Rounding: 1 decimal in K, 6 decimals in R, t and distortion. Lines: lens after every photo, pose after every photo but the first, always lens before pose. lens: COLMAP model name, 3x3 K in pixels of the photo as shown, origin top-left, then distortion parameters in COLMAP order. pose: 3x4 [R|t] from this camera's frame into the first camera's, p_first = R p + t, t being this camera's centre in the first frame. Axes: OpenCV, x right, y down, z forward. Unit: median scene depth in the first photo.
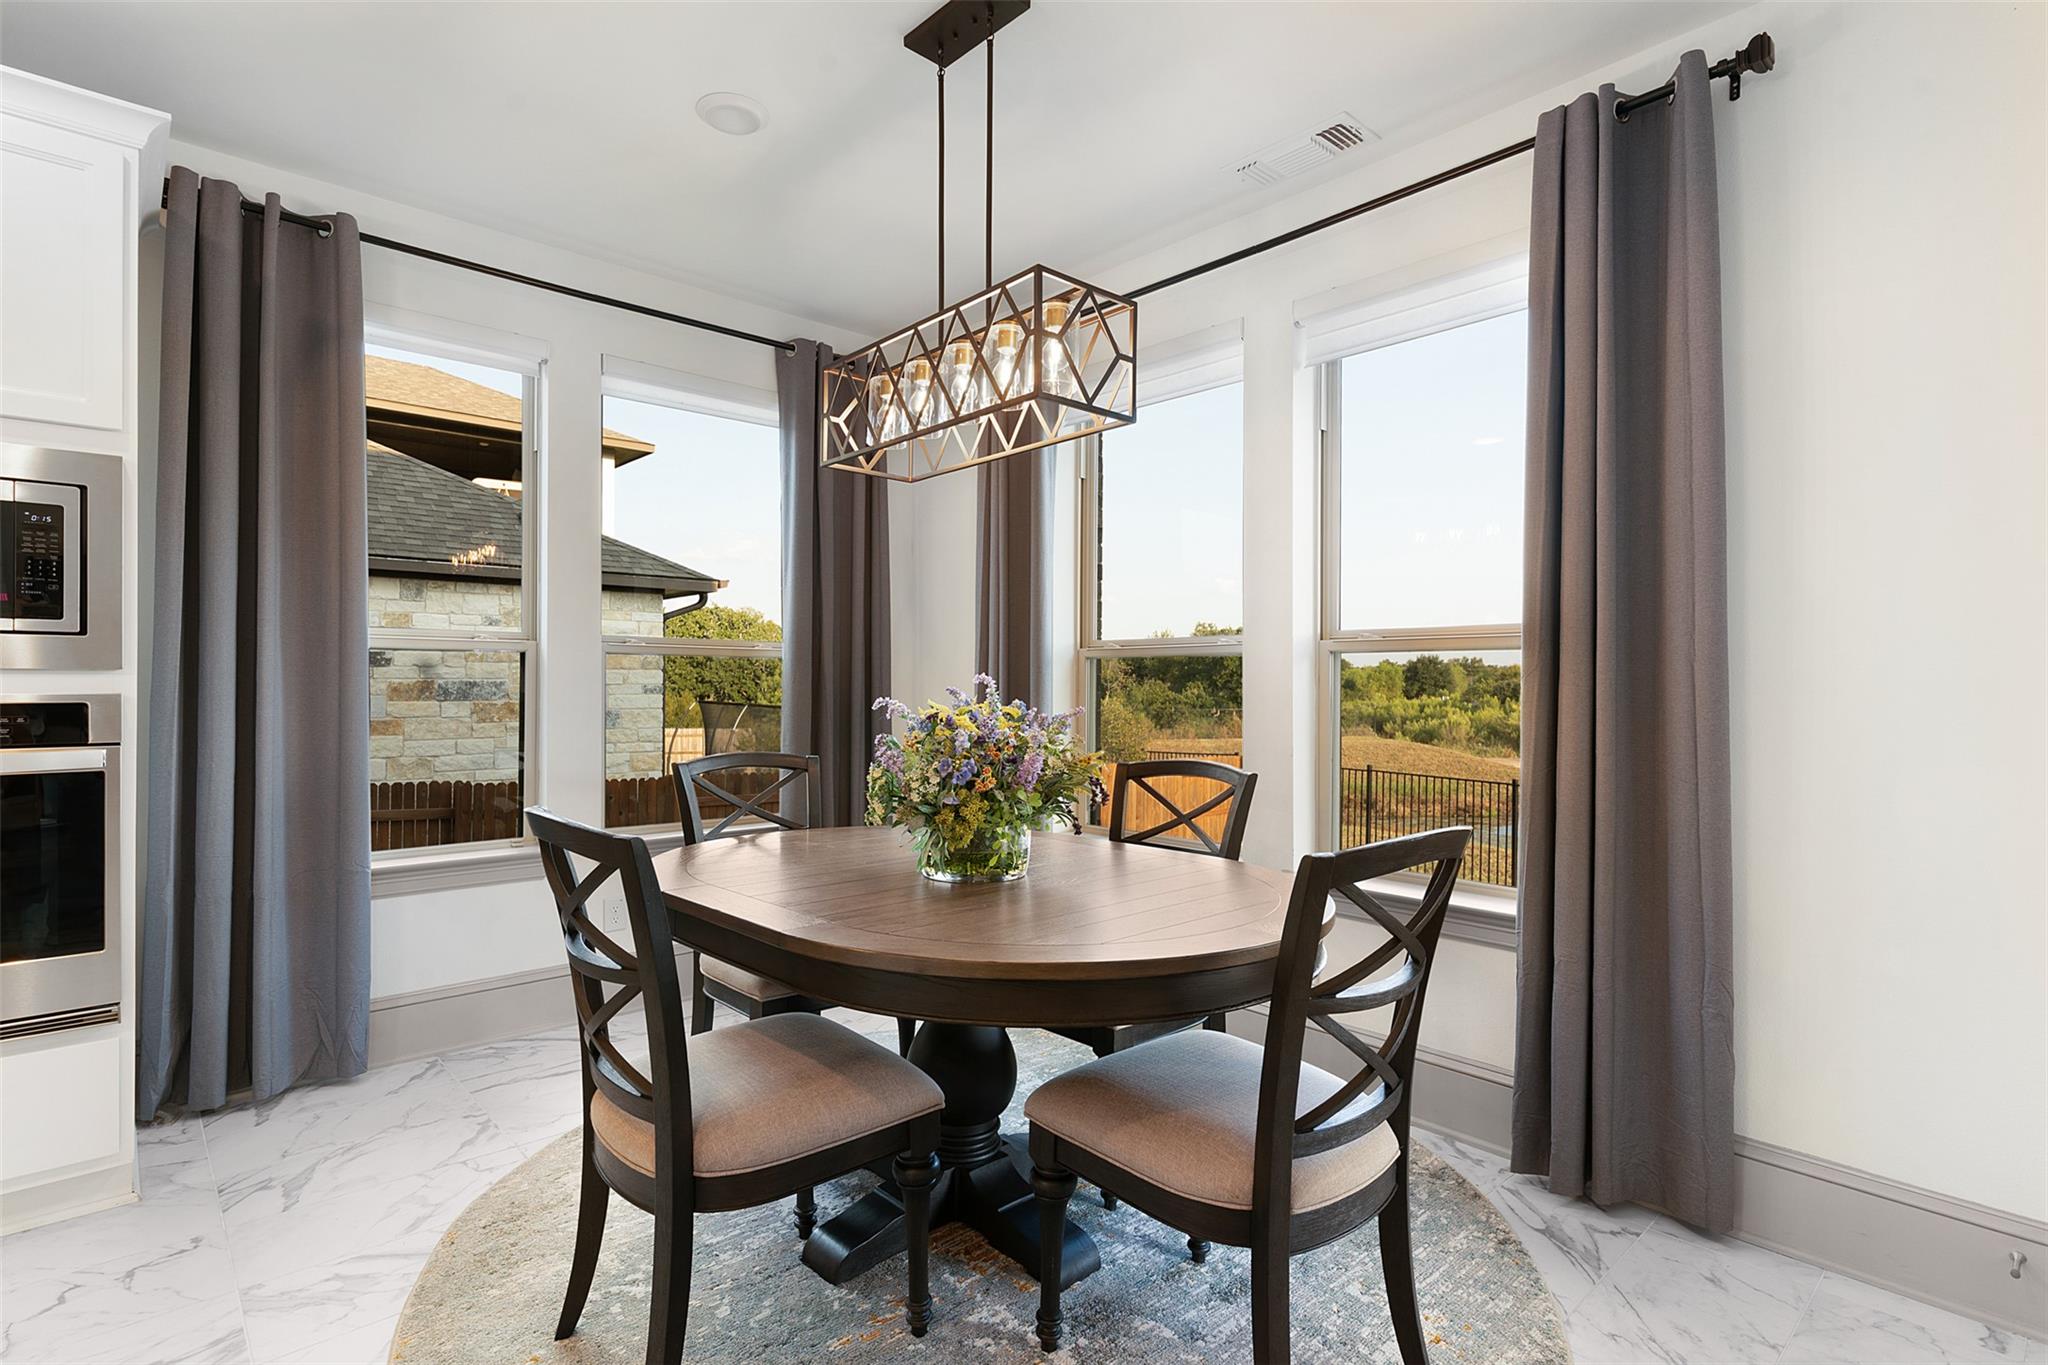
lens RADIAL K [[994.6, 0, 1023.9], [0, 994.6, 685.6], [0, 0, 1]] dist [0.002405, -0.000042]
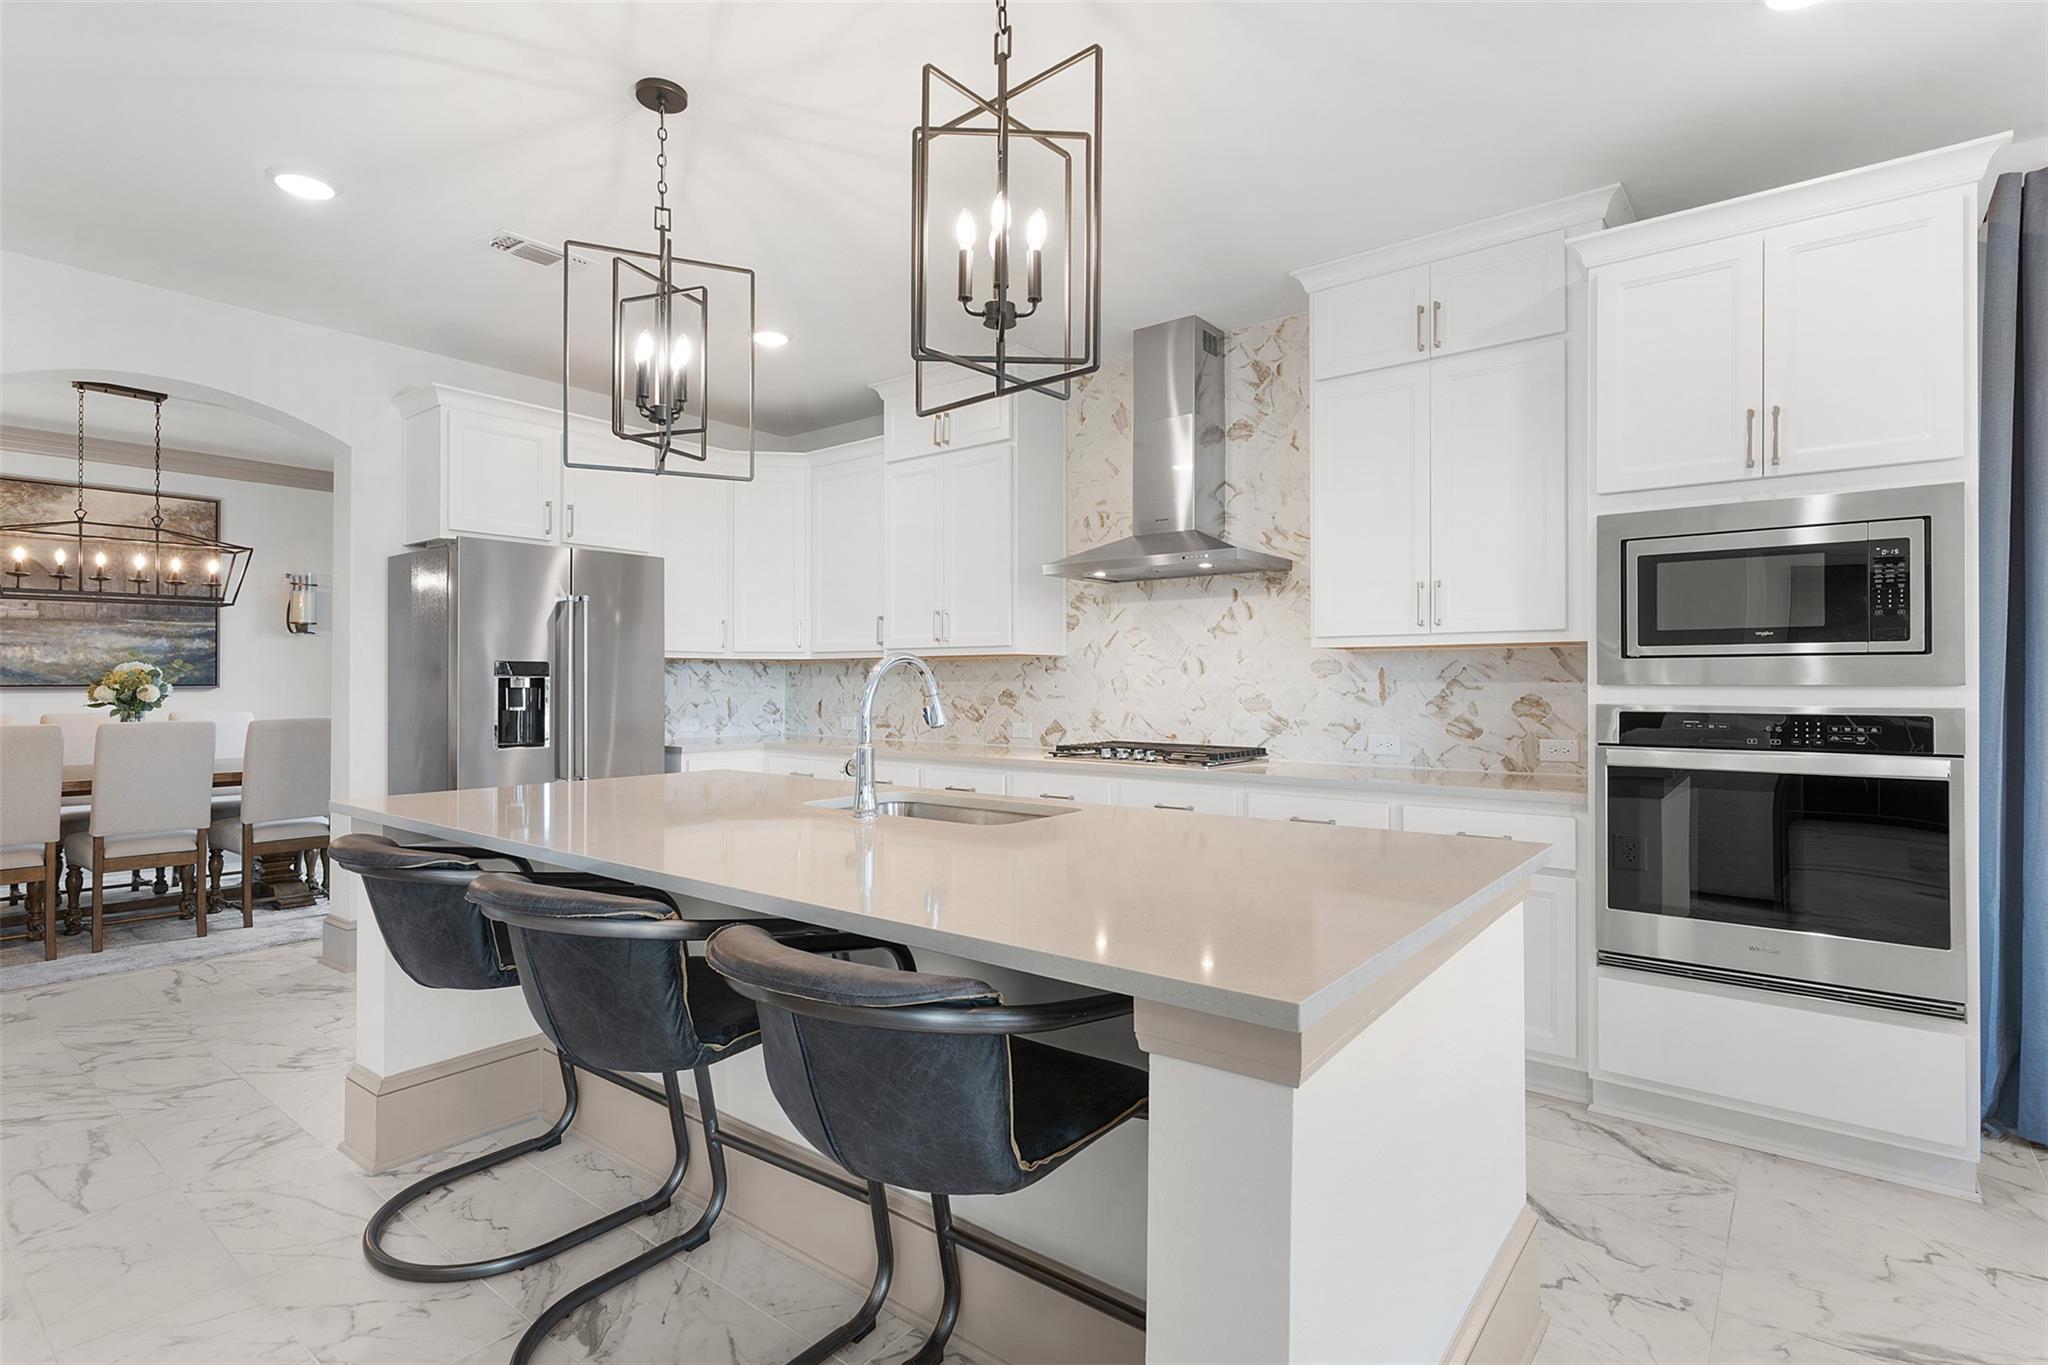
lens RADIAL K [[994.6, 0, 1017.8], [0, 994.6, 679.6], [0, 0, 1]] dist [0.002405, -0.000042]
pose [[0.150983, -0.005696, -0.988520, -0.022075], [-0.001937, 0.999980, -0.006058, -0.014207], [0.988534, 0.002829, 0.150969, -0.142280]]
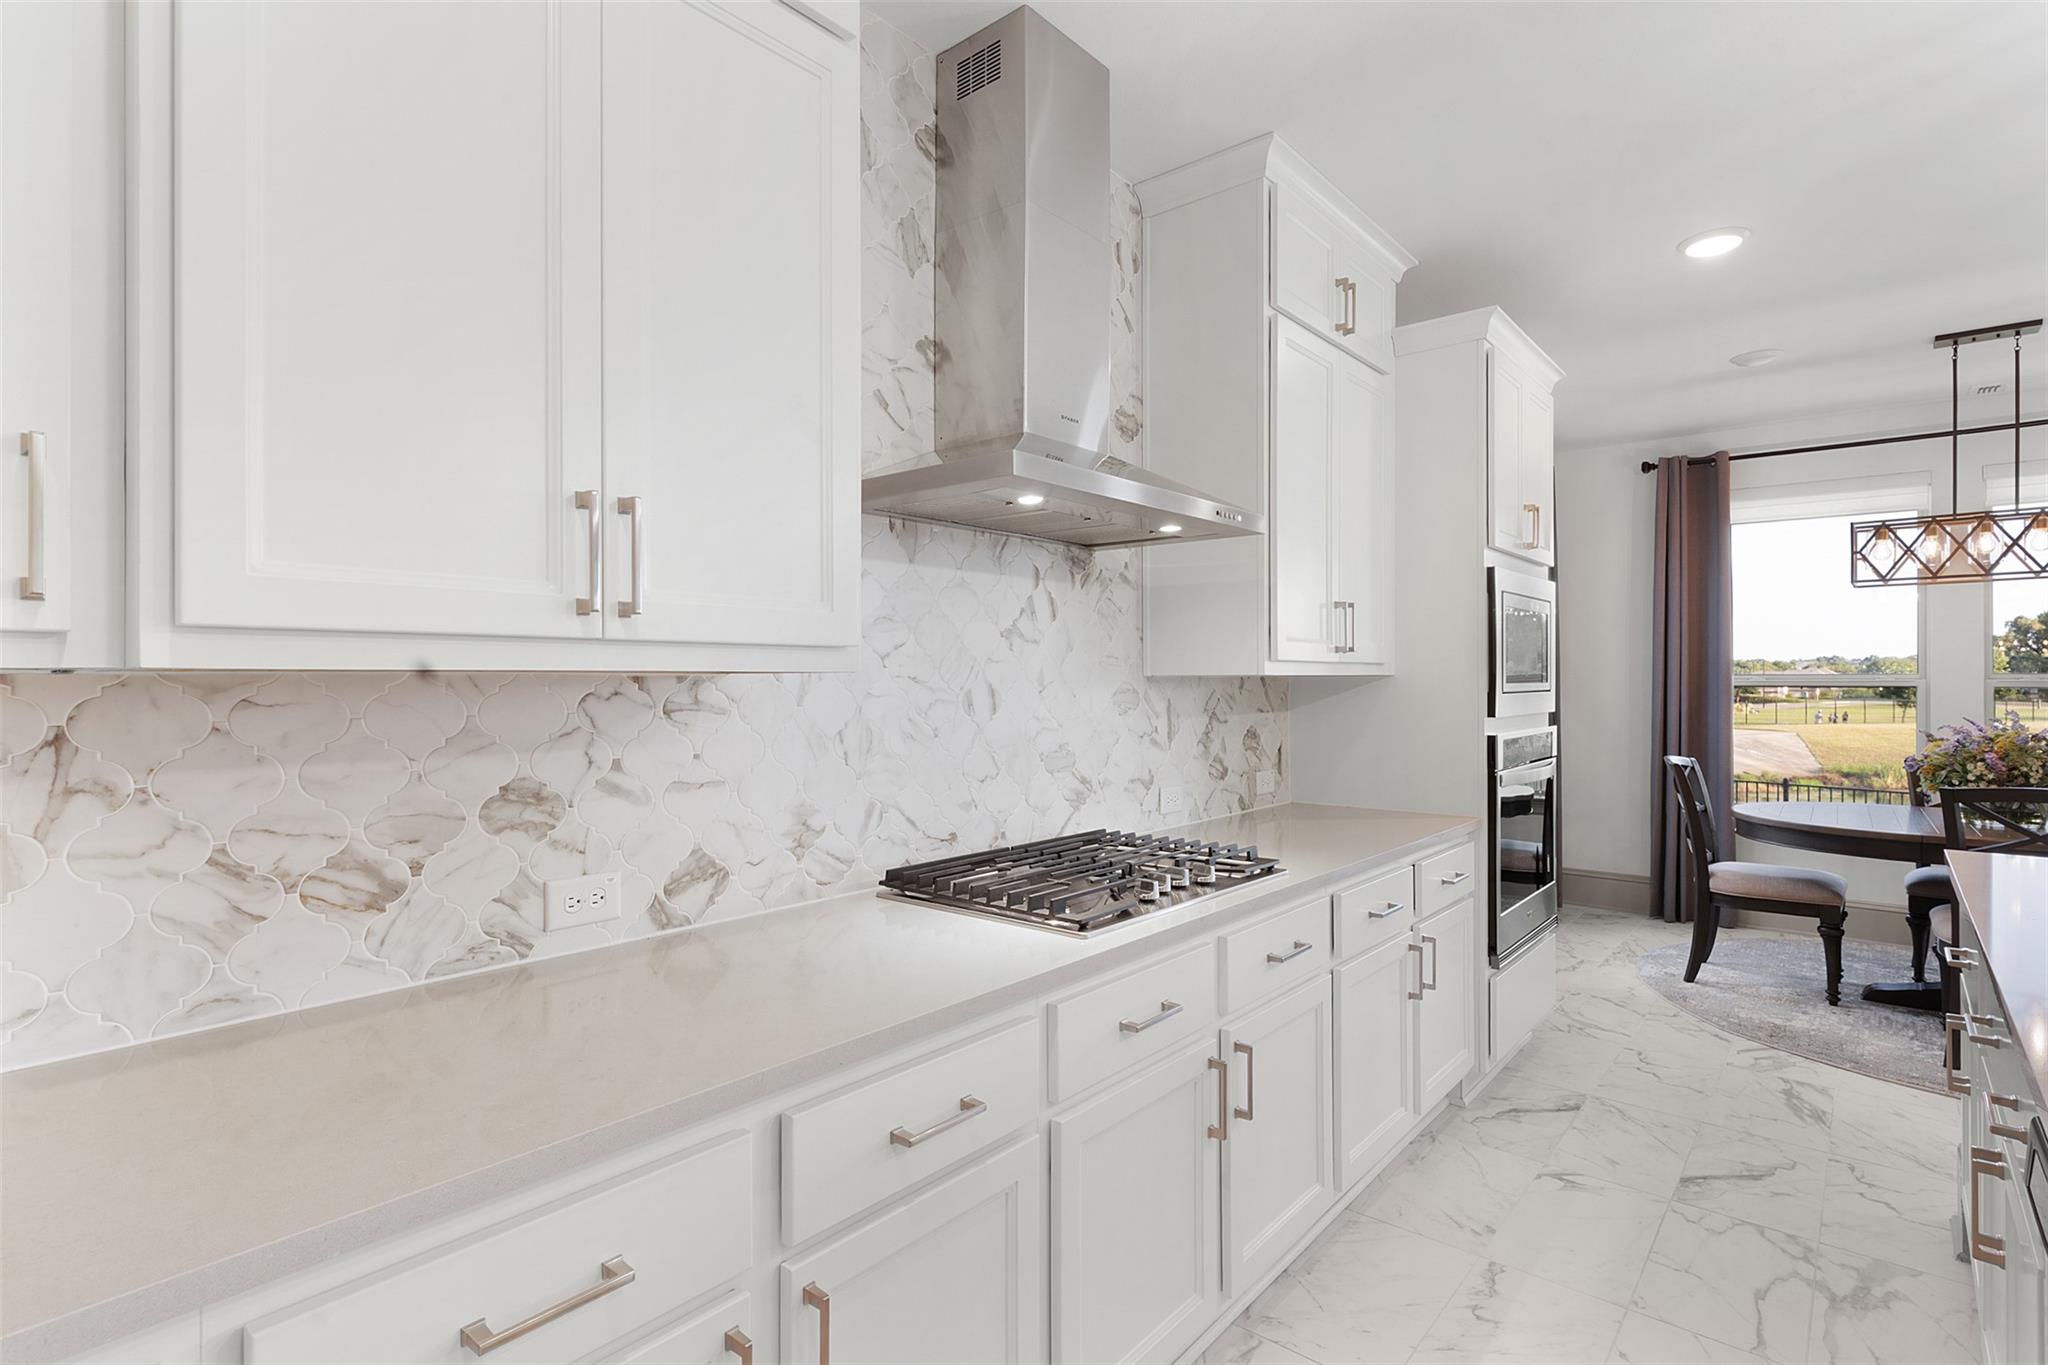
lens RADIAL K [[994.6, 0, 1017.5], [0, 994.6, 681.8], [0, 0, 1]] dist [0.002405, -0.000042]
pose [[0.993545, -0.004683, 0.113342, -2.023046], [0.004671, 0.999989, 0.000368, -0.072458], [-0.113342, 0.000164, 0.993556, -0.553448]]
